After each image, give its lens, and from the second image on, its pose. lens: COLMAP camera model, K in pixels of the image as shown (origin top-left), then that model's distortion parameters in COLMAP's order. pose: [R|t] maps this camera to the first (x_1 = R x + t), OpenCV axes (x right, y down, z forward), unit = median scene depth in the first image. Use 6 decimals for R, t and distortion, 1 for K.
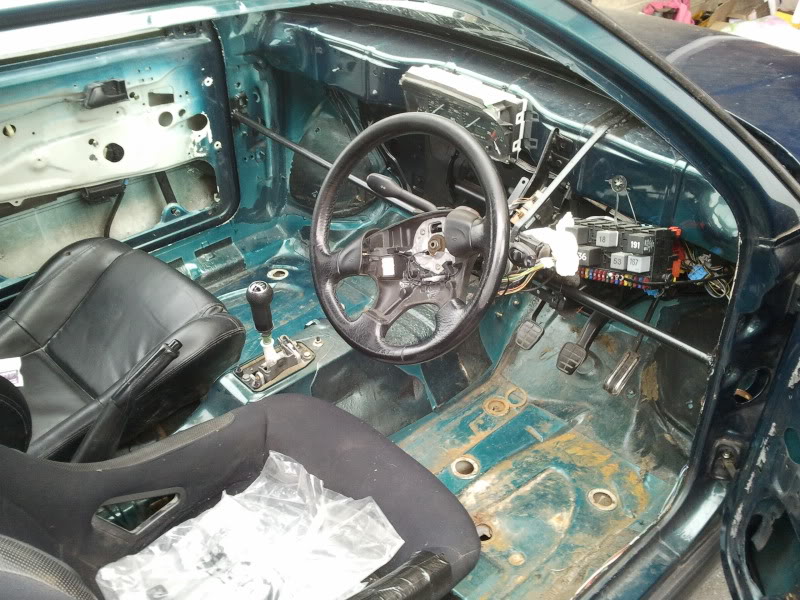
lens RADIAL K [[818.5, 0, 385.2], [0, 818.5, 302.1], [0, 0, 1]] dist [0.103425, -0.283328]
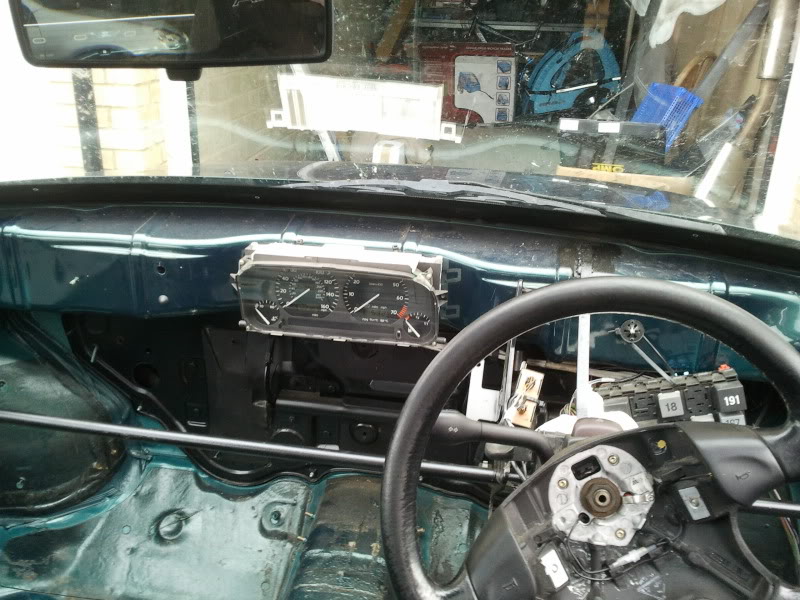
lens RADIAL K [[818.5, 0, 385.2], [0, 818.5, 302.1], [0, 0, 1]] dist [0.103425, -0.283328]
pose [[0.795928, -0.211879, 0.567102, -0.230578], [0.328795, 0.937848, -0.111068, -0.119132], [-0.508323, 0.274862, 0.816124, 0.371085]]
